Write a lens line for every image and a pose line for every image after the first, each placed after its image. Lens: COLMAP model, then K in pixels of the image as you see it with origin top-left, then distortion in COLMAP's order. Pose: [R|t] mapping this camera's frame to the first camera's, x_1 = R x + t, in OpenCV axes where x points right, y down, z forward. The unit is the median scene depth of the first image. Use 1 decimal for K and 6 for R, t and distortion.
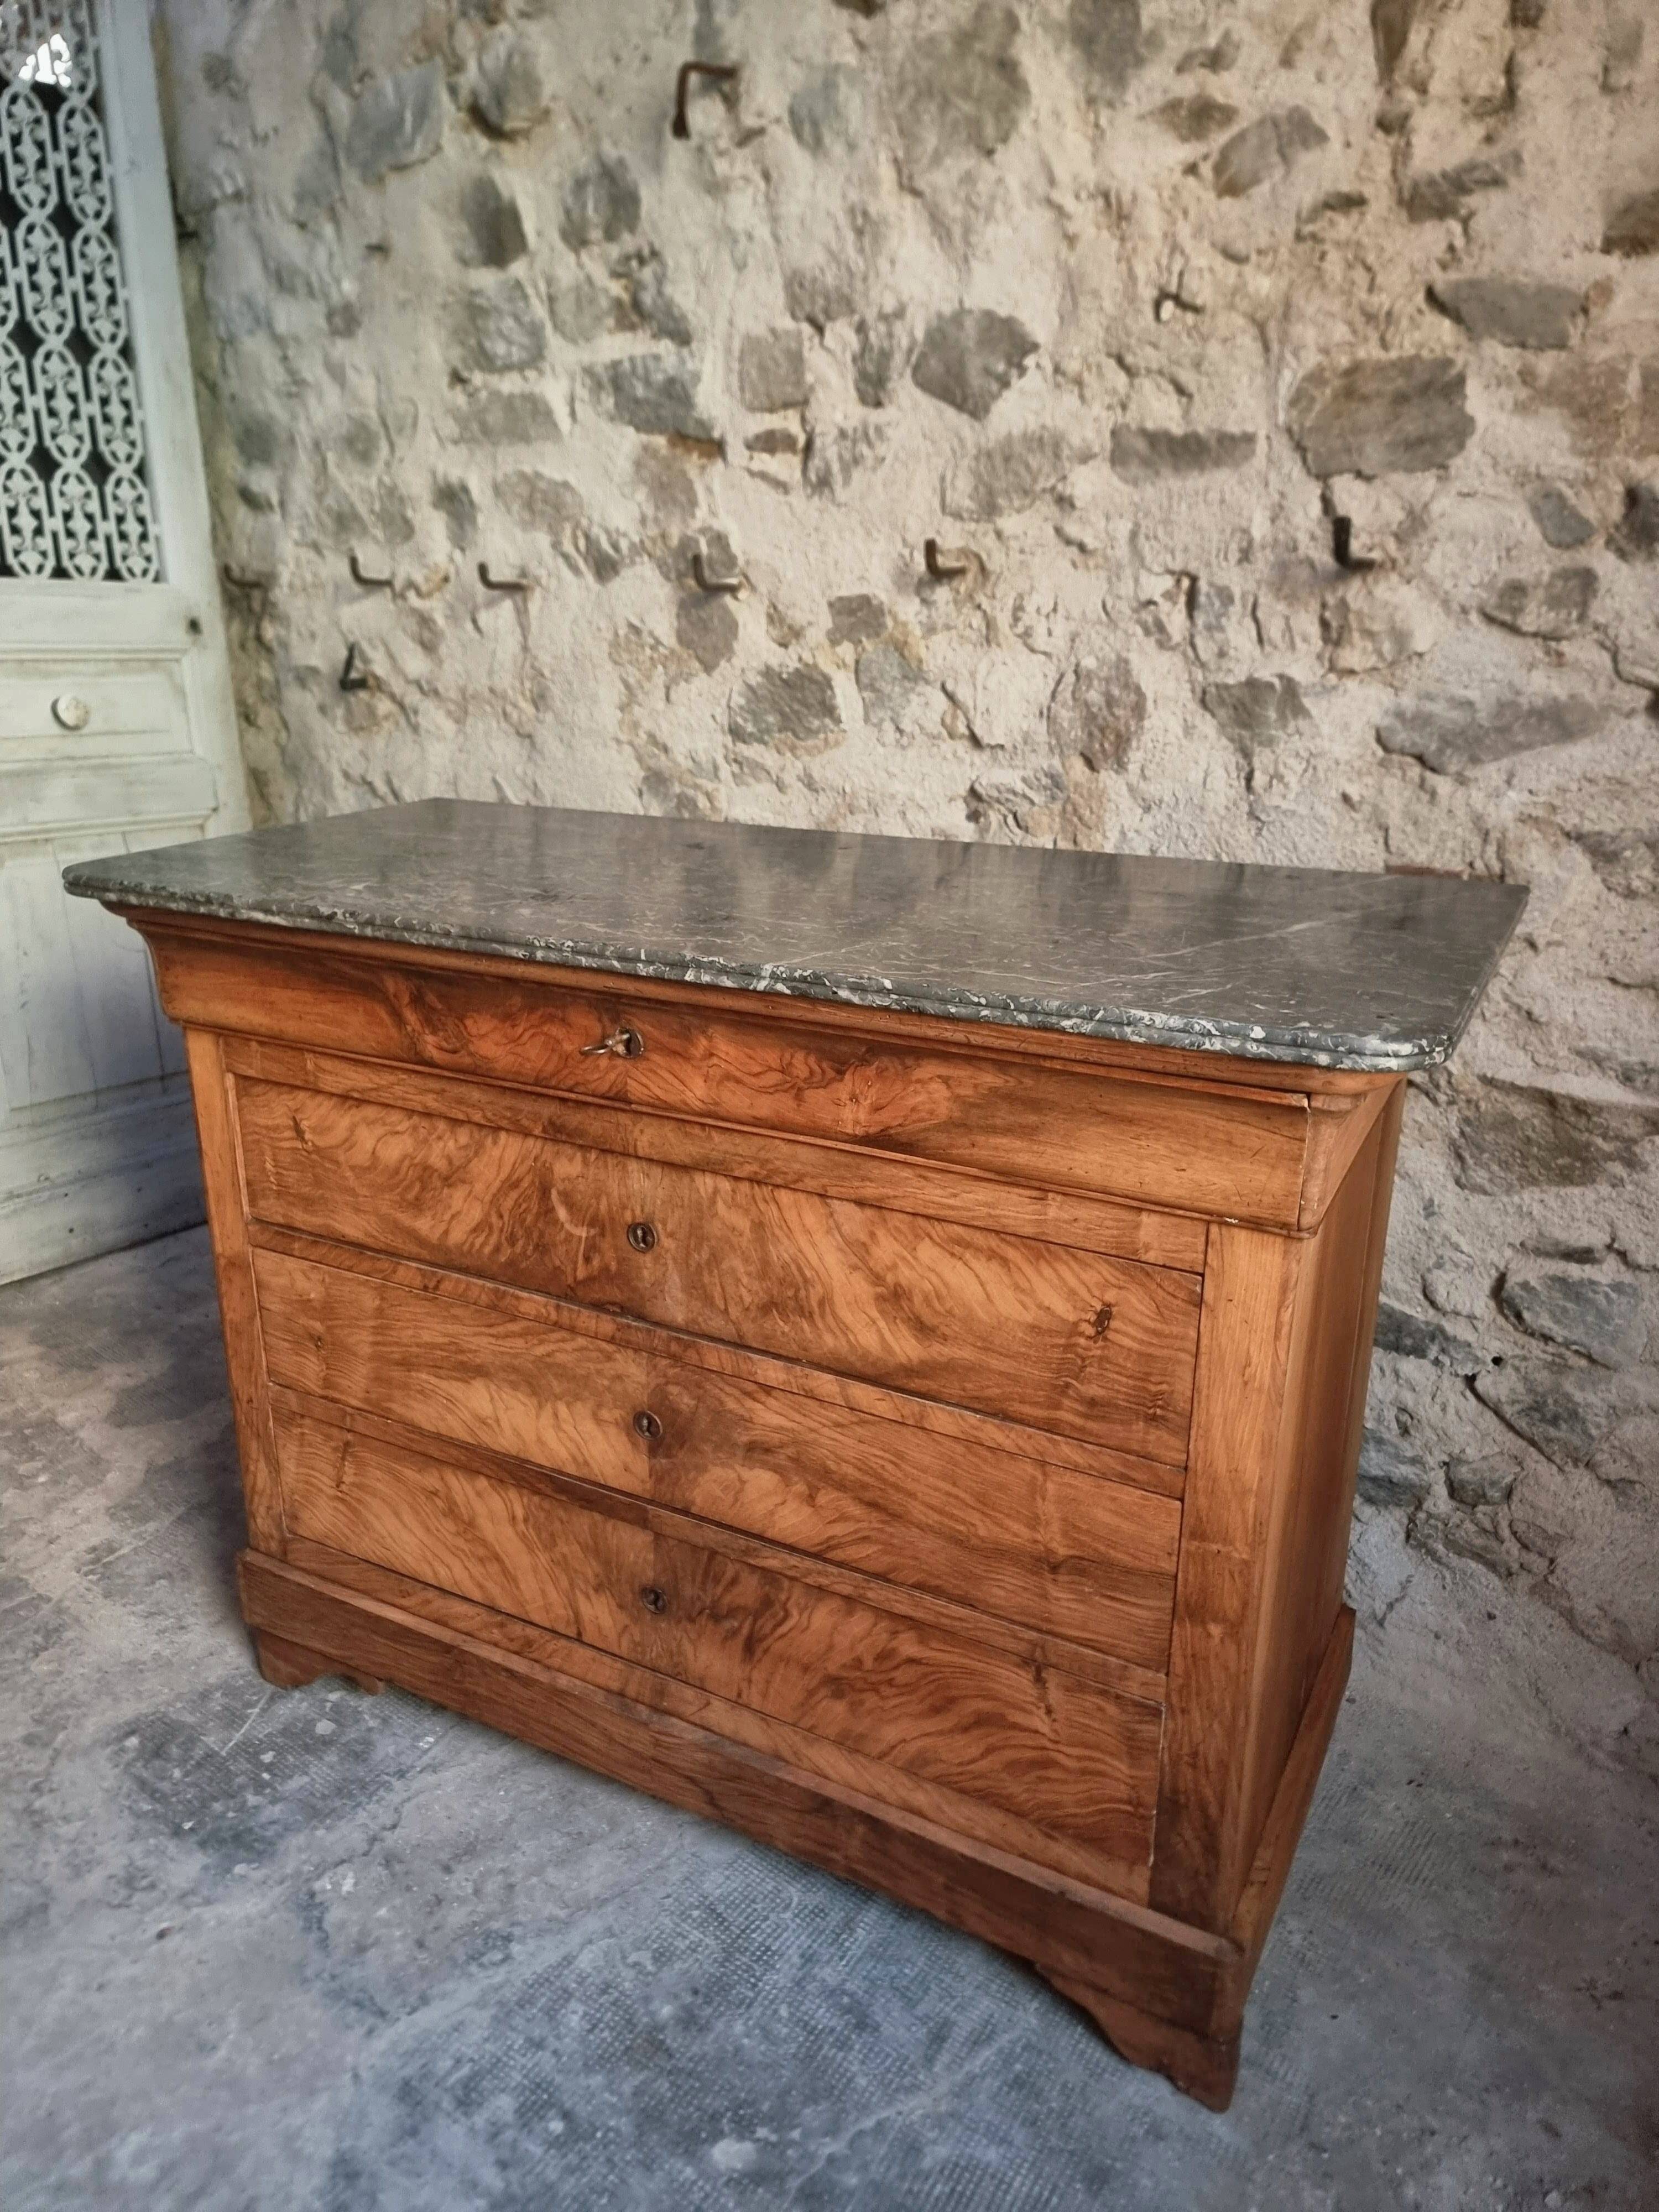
lens RADIAL K [[1555.1, 0, 794.1], [0, 1555.1, 1103.4], [0, 0, 1]] dist [0.063035, -0.057554]
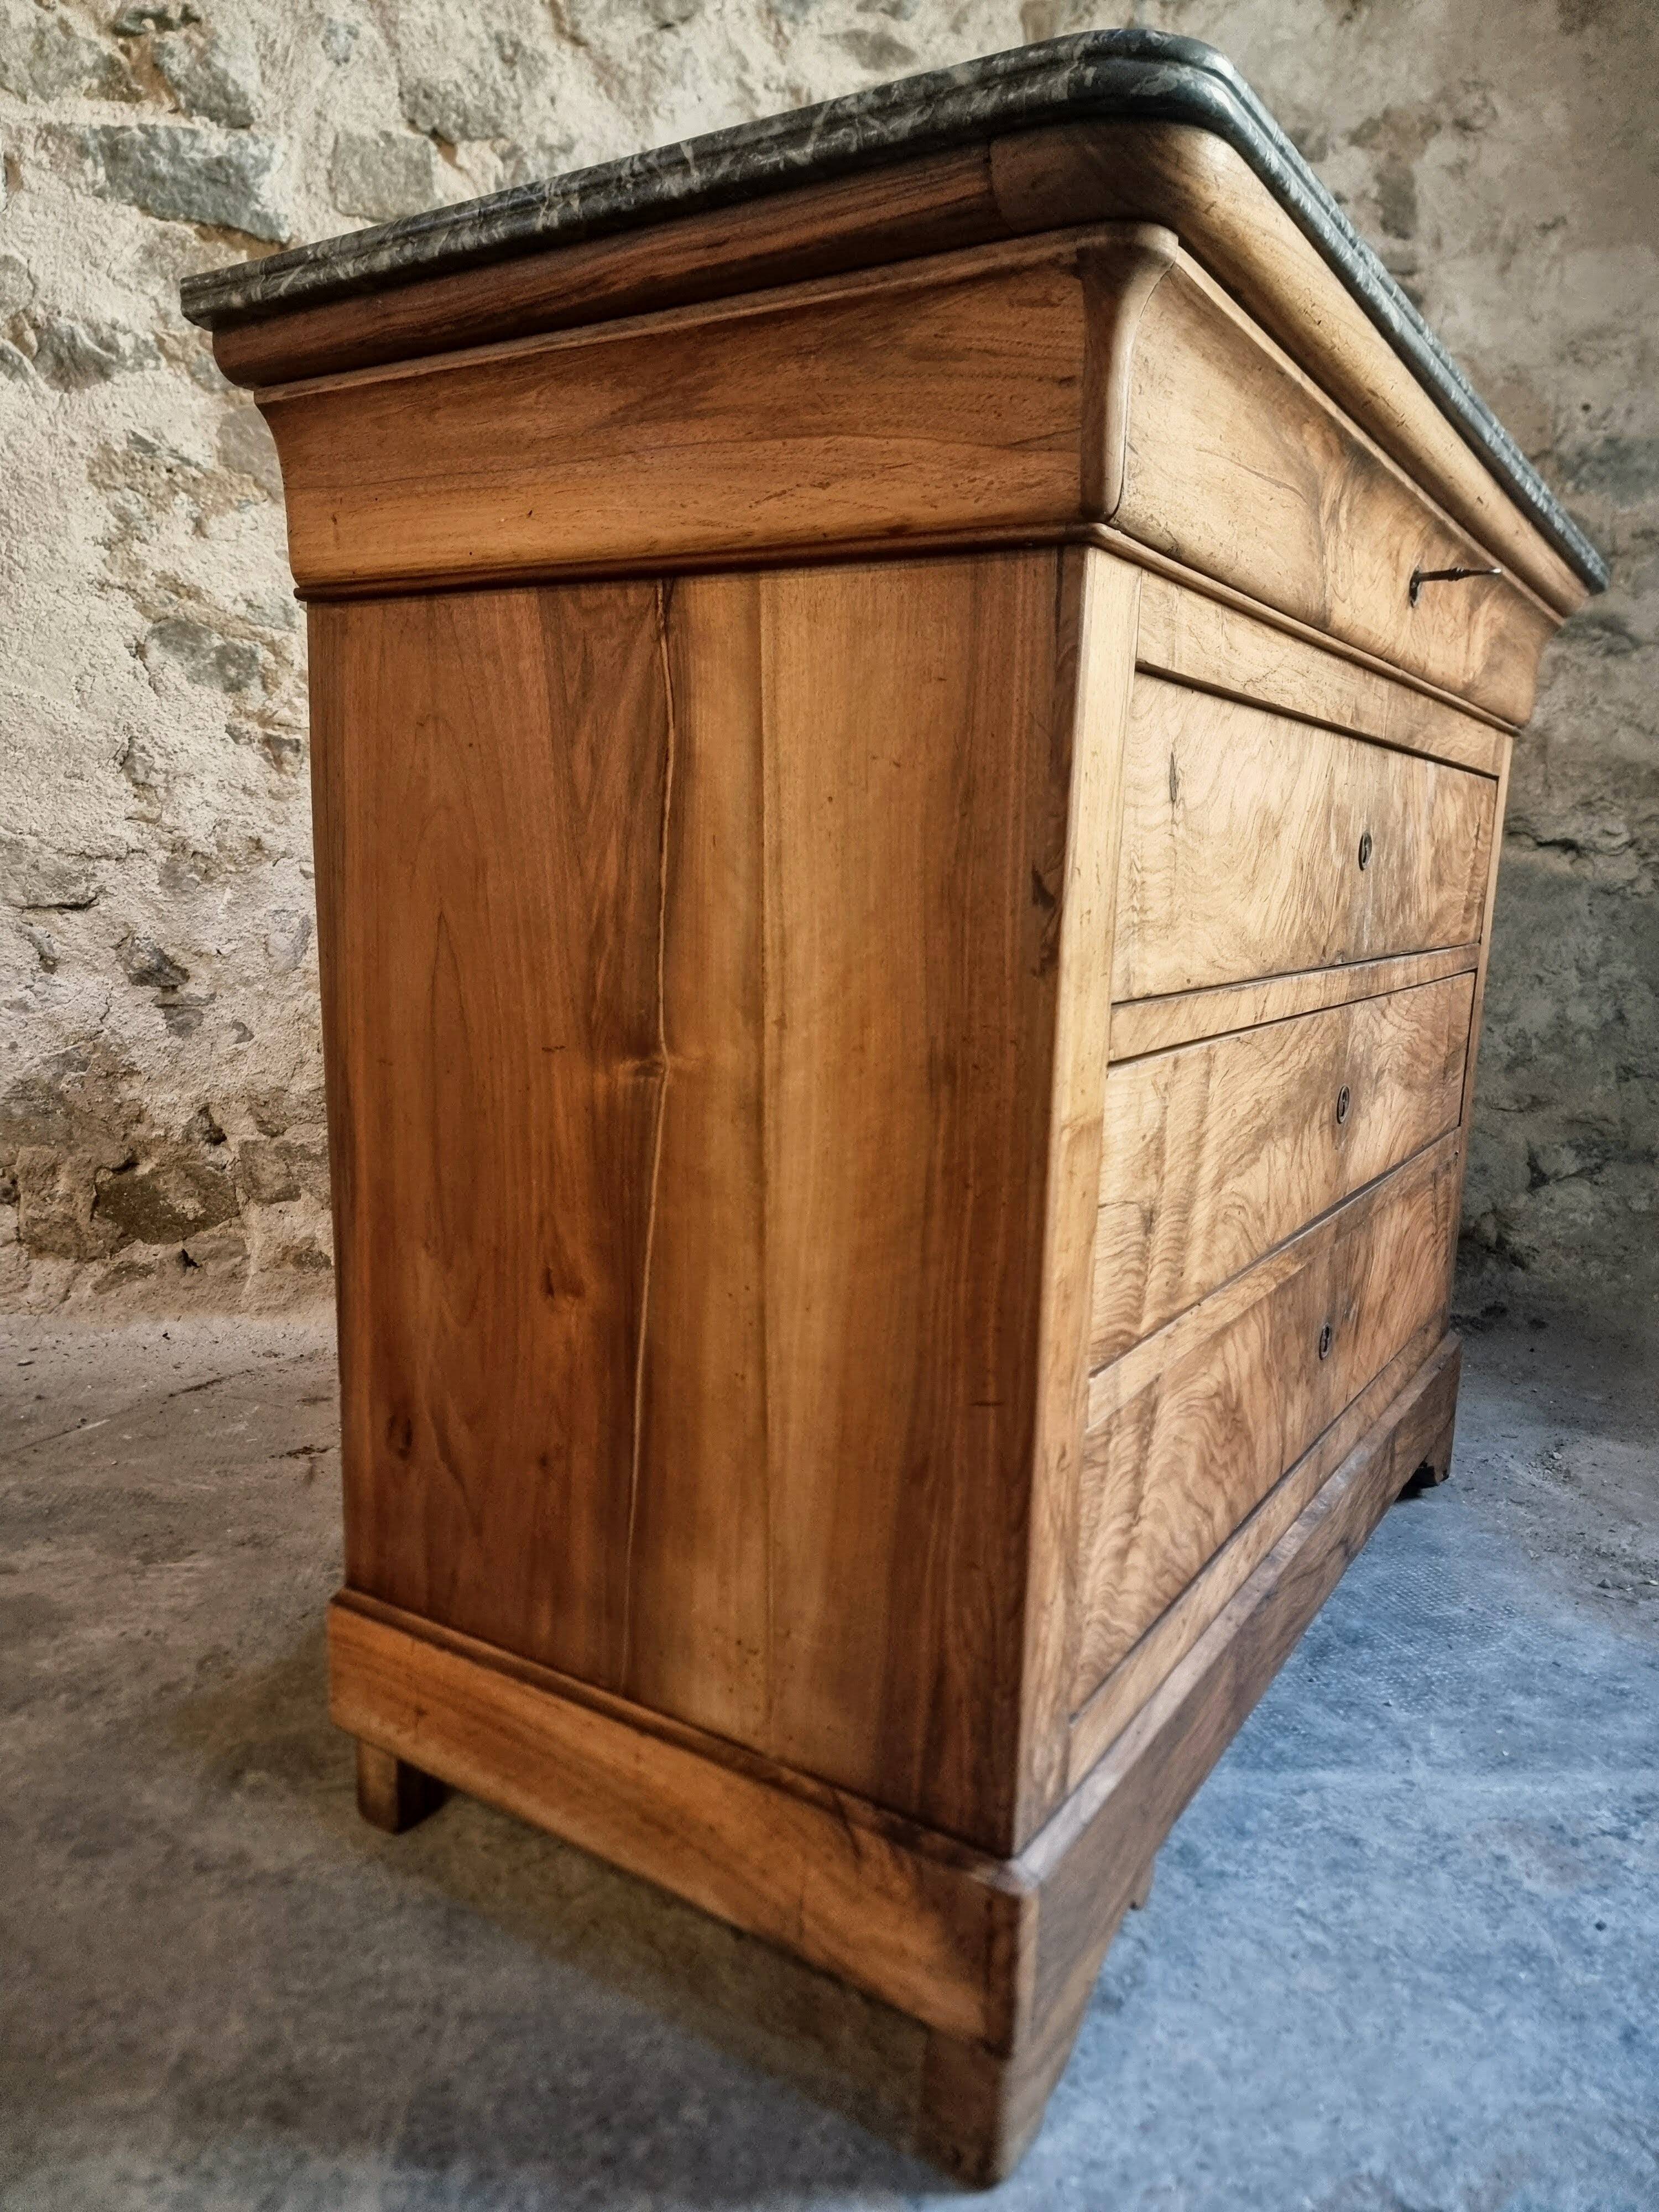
lens RADIAL K [[1553.4, 0, 809.5], [0, 1553.4, 1122.4], [0, 0, 1]] dist [0.064207, -0.062235]
pose [[0.646041, -0.107367, 0.755714, -0.762792], [0.221888, 0.973719, -0.051346, 0.235778], [-0.730340, 0.200856, 0.652886, 0.373484]]
